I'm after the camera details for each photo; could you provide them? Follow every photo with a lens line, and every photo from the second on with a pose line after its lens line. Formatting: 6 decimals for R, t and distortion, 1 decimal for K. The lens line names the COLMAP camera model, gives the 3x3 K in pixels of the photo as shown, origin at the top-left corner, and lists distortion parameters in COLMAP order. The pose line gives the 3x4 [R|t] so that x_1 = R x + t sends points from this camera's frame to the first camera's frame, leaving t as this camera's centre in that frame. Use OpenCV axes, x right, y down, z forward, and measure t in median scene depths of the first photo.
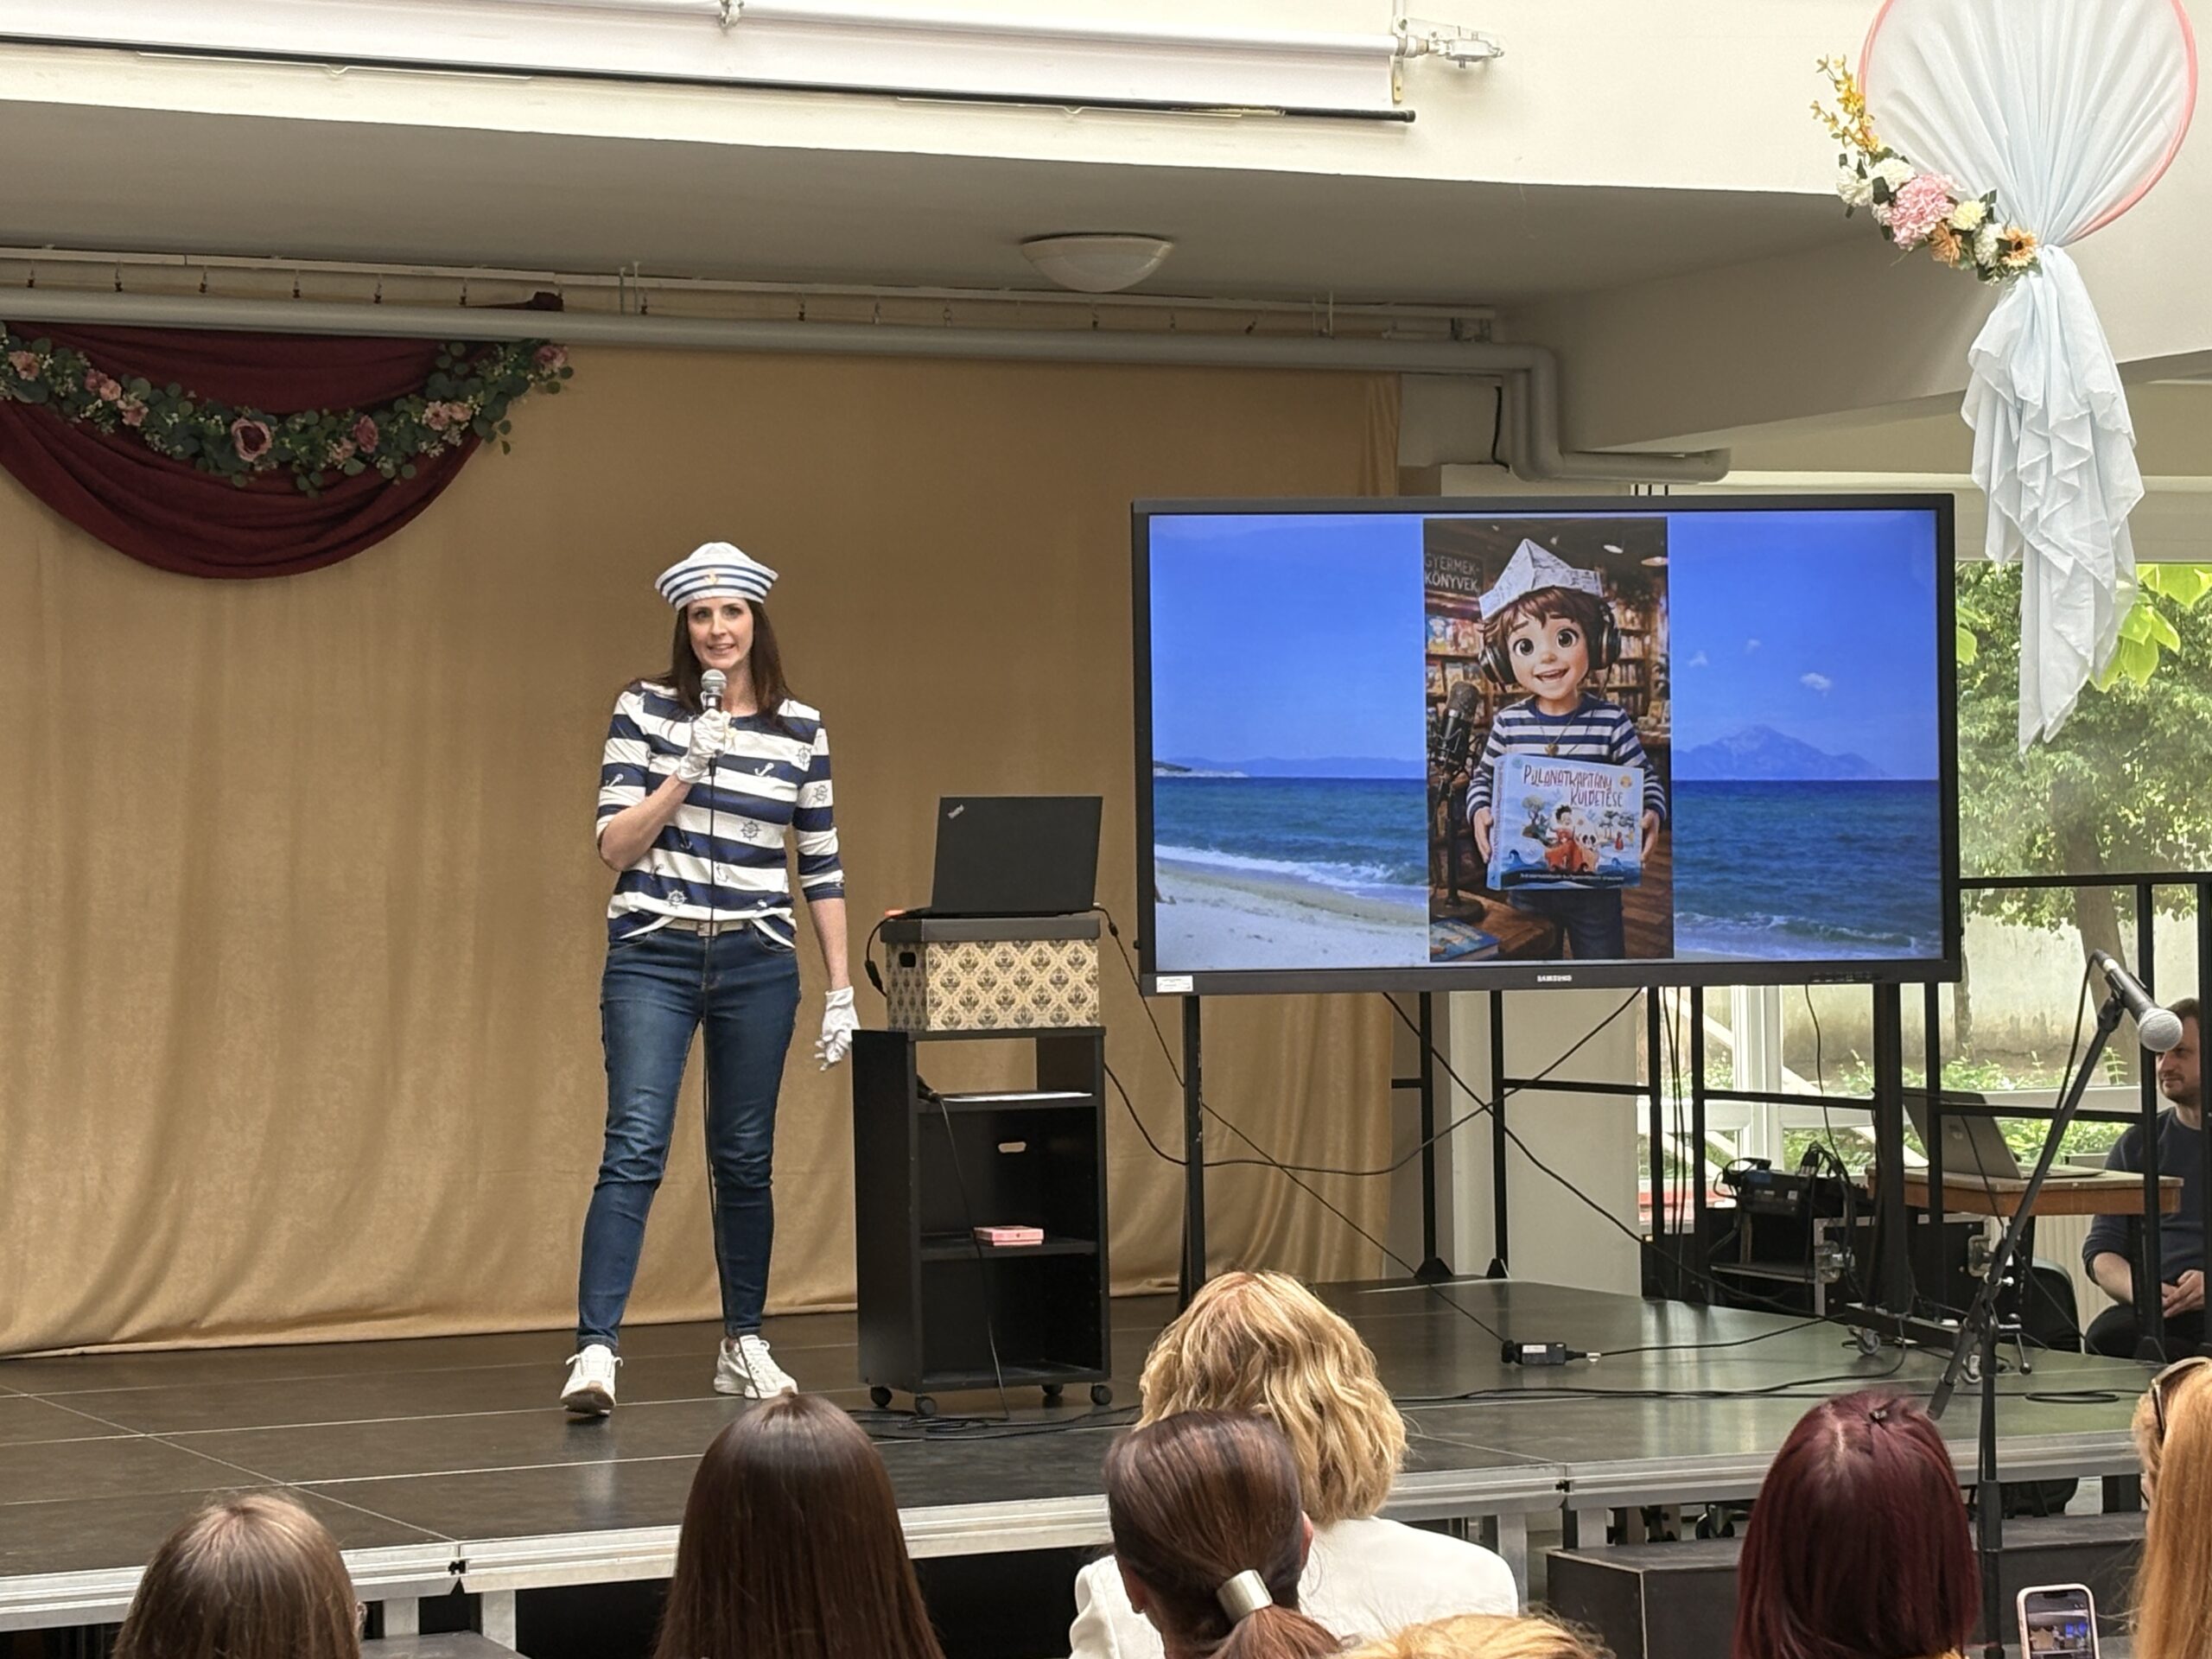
lens RADIAL K [[5136.7, 0, 1101.1], [0, 5136.7, 861.2], [0, 0, 1]] dist [0.194340, 0.000000]
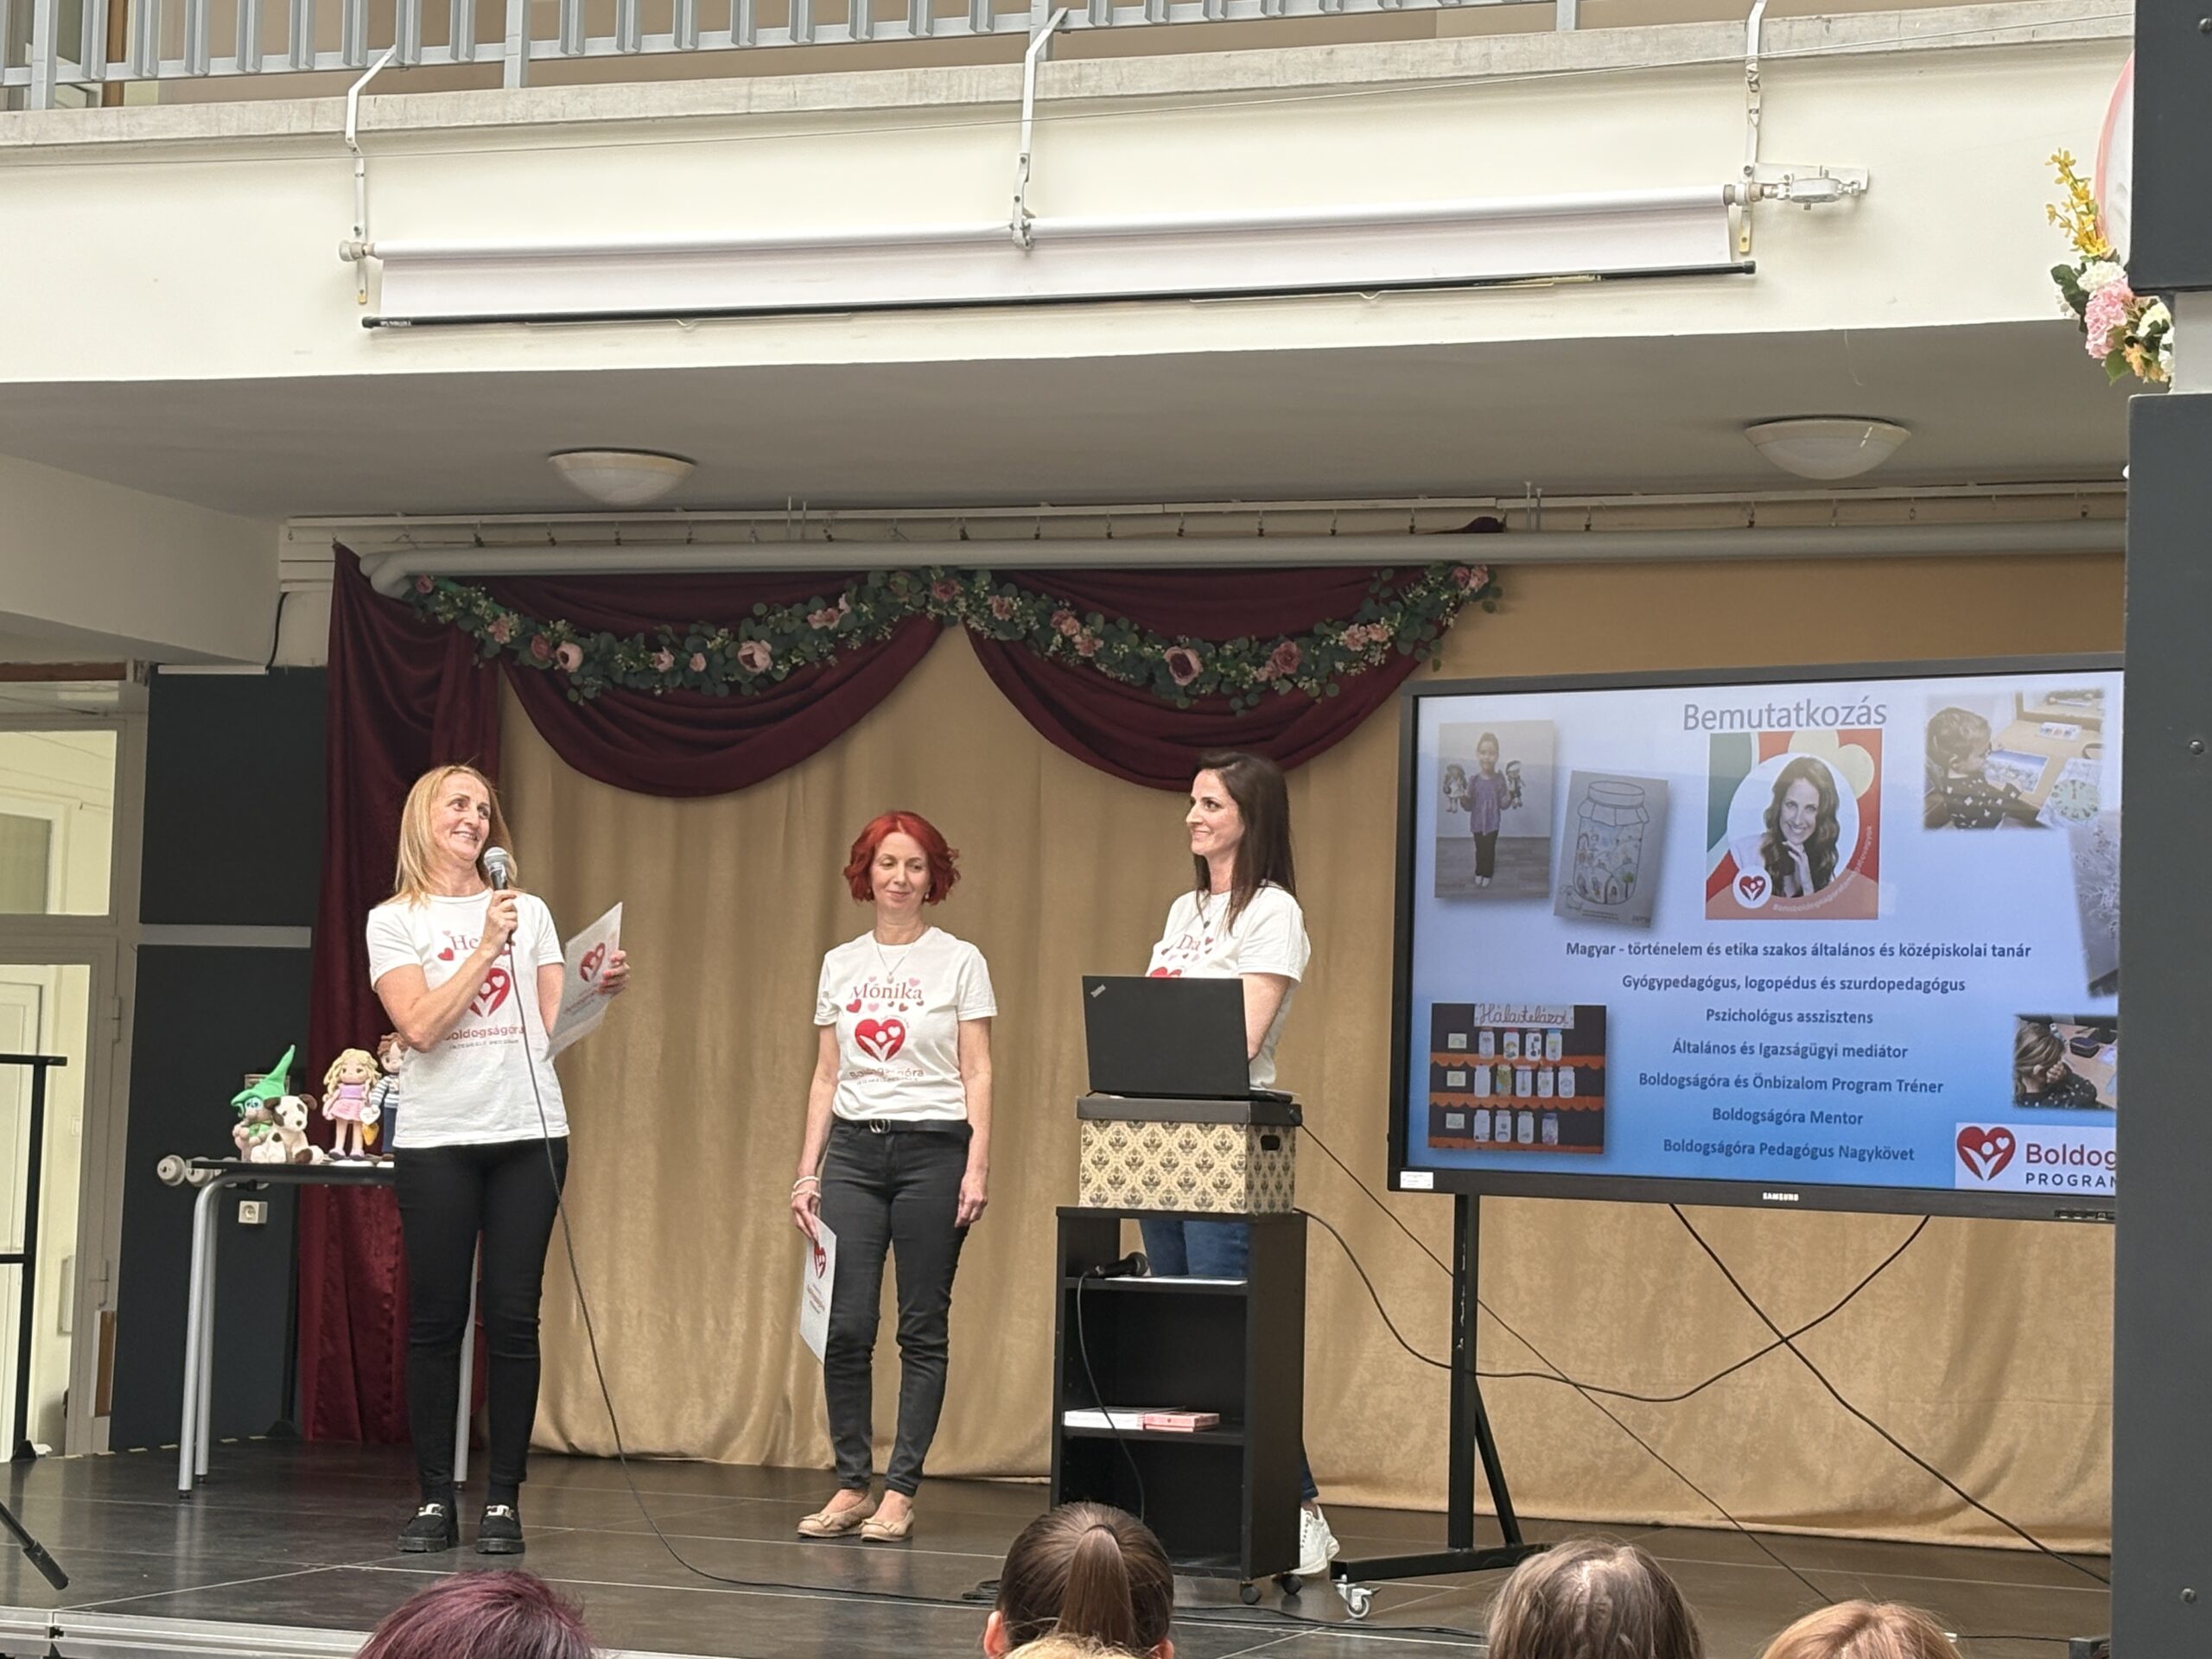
lens RADIAL K [[4504.0, 0, 1069.9], [0, 4504.0, 838.0], [0, 0, 1]] dist [0.197226, 0.000000]
pose [[0.704152, -0.007431, -0.710010, 0.510504], [-0.038974, 0.998033, -0.049099, 0.003491], [0.708979, 0.062245, 0.702477, 0.314995]]
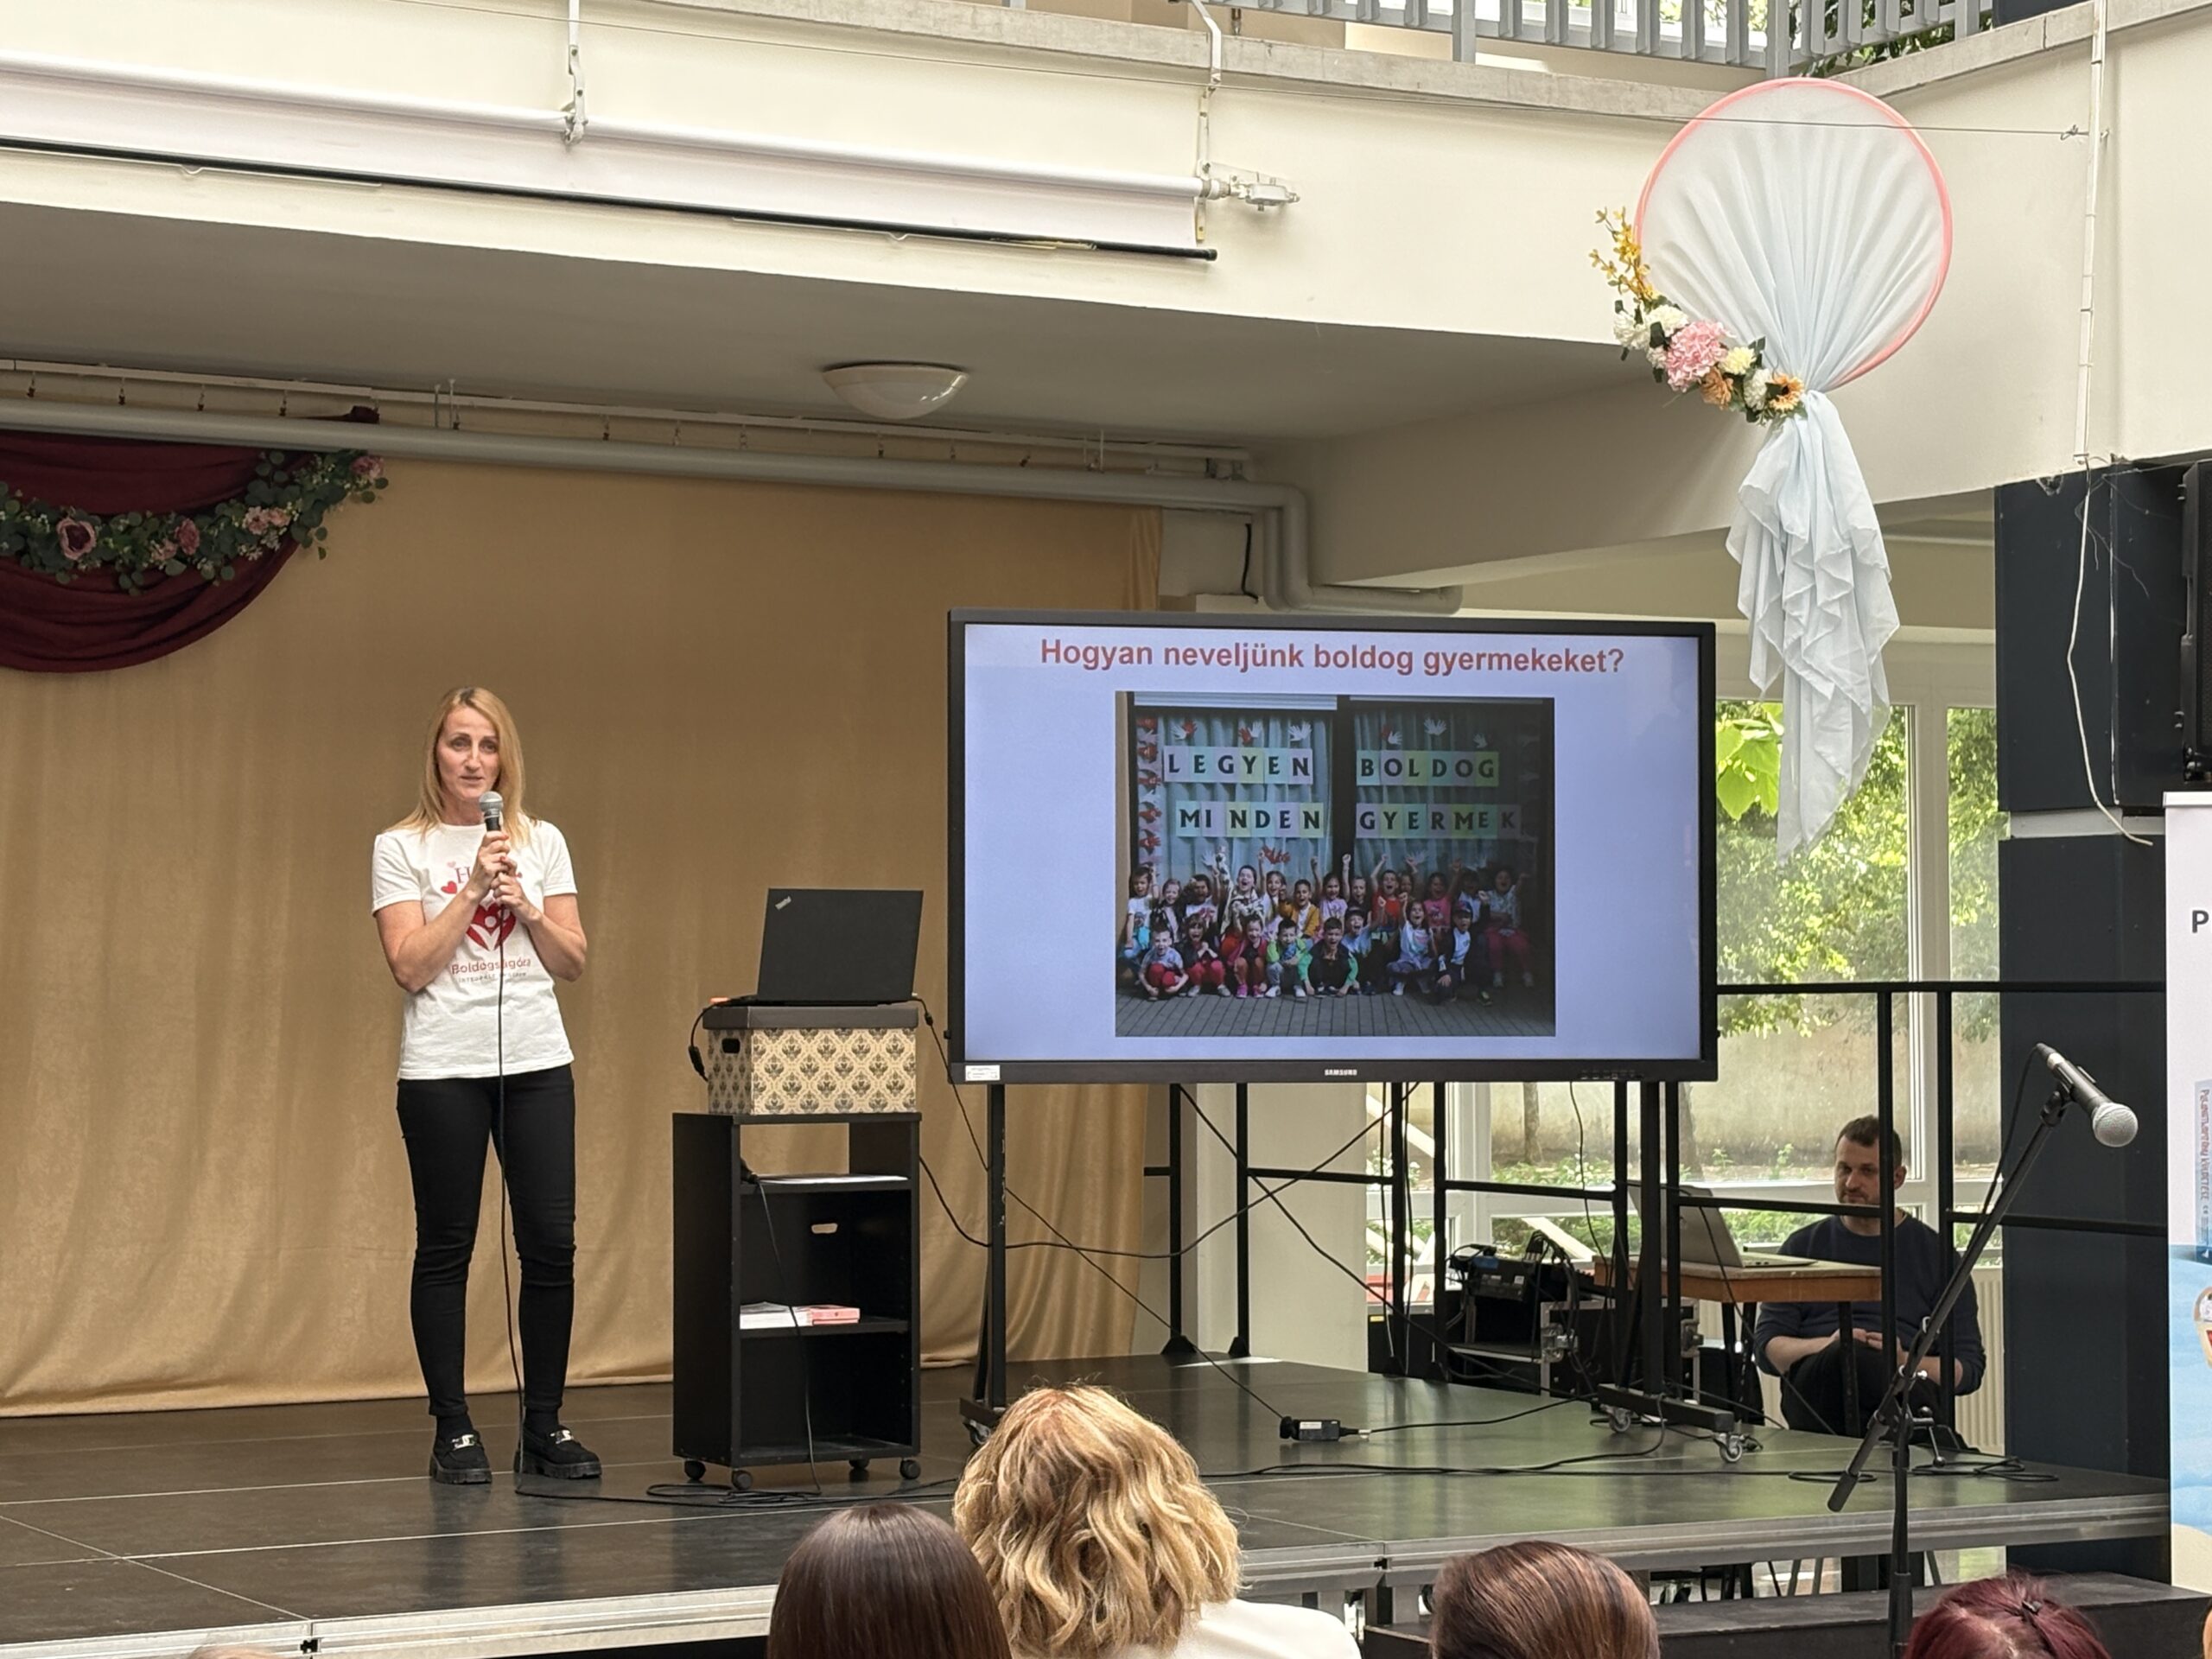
lens RADIAL K [[4524.4, 0, 1101.1], [0, 4524.4, 859.9], [0, 0, 1]] dist [0.192013, 0.000000]
pose [[0.996725, 0.017424, 0.078963, -0.031240], [-0.015379, 0.999532, -0.026427, 0.004074], [-0.079386, 0.025126, 0.996527, 0.072490]]
